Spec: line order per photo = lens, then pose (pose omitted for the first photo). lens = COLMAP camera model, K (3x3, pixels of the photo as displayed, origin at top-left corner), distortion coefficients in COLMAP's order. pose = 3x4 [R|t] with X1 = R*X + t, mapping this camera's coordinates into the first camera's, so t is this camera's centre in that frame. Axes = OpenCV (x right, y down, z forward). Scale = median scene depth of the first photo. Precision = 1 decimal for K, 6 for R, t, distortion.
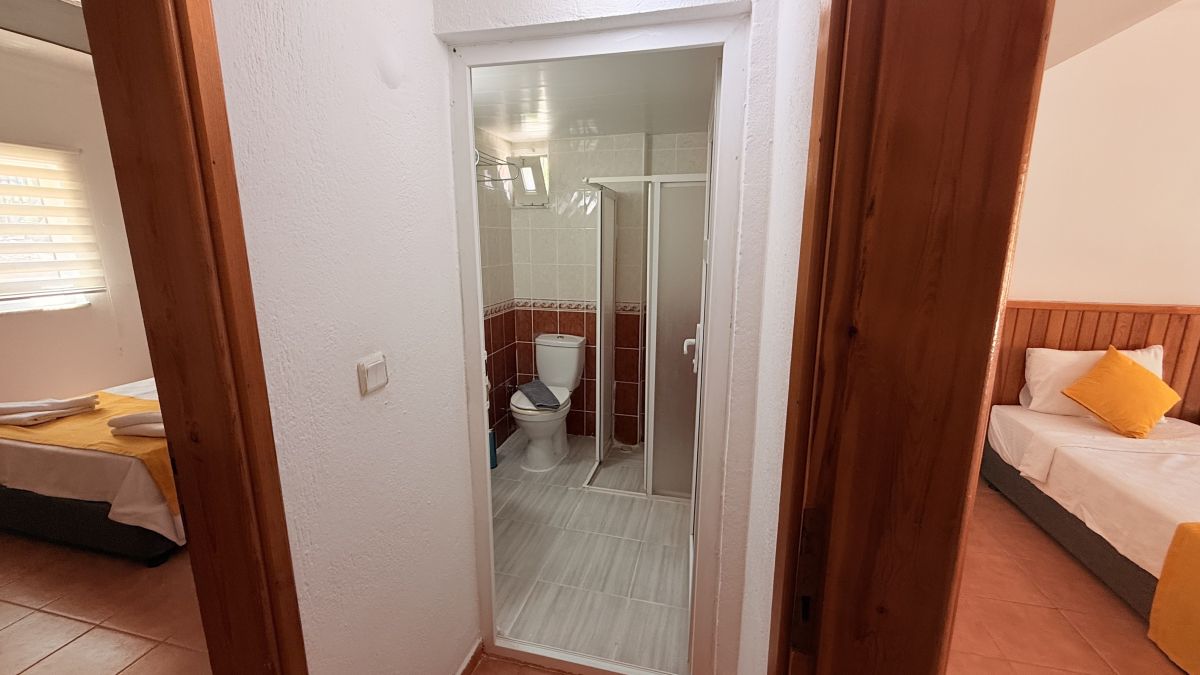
lens RADIAL K [[481.5, 0, 596.2], [0, 481.5, 336.4], [0, 0, 1]] dist [0.000885, 0.000276]
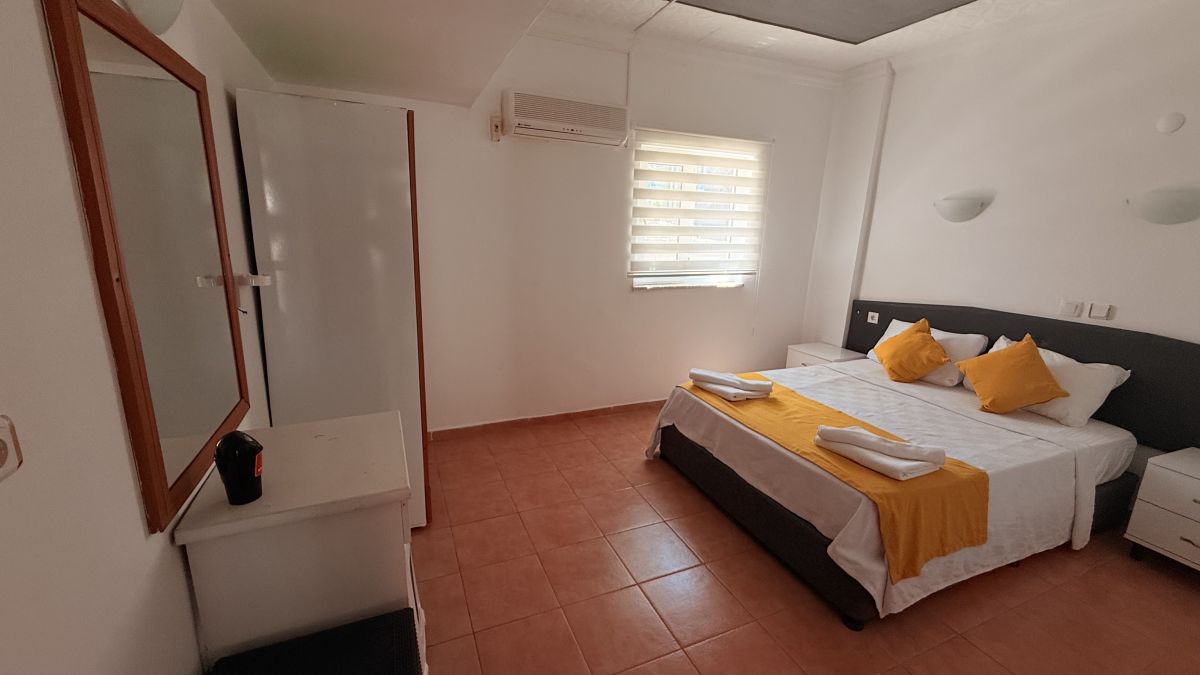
lens RADIAL K [[481.5, 0, 596.2], [0, 481.5, 336.4], [0, 0, 1]] dist [0.000885, 0.000276]
pose [[0.606586, 0.199803, -0.769501, -0.548952], [-0.185191, 0.976789, 0.107642, -0.011697], [0.773148, 0.077210, 0.629509, 0.095274]]
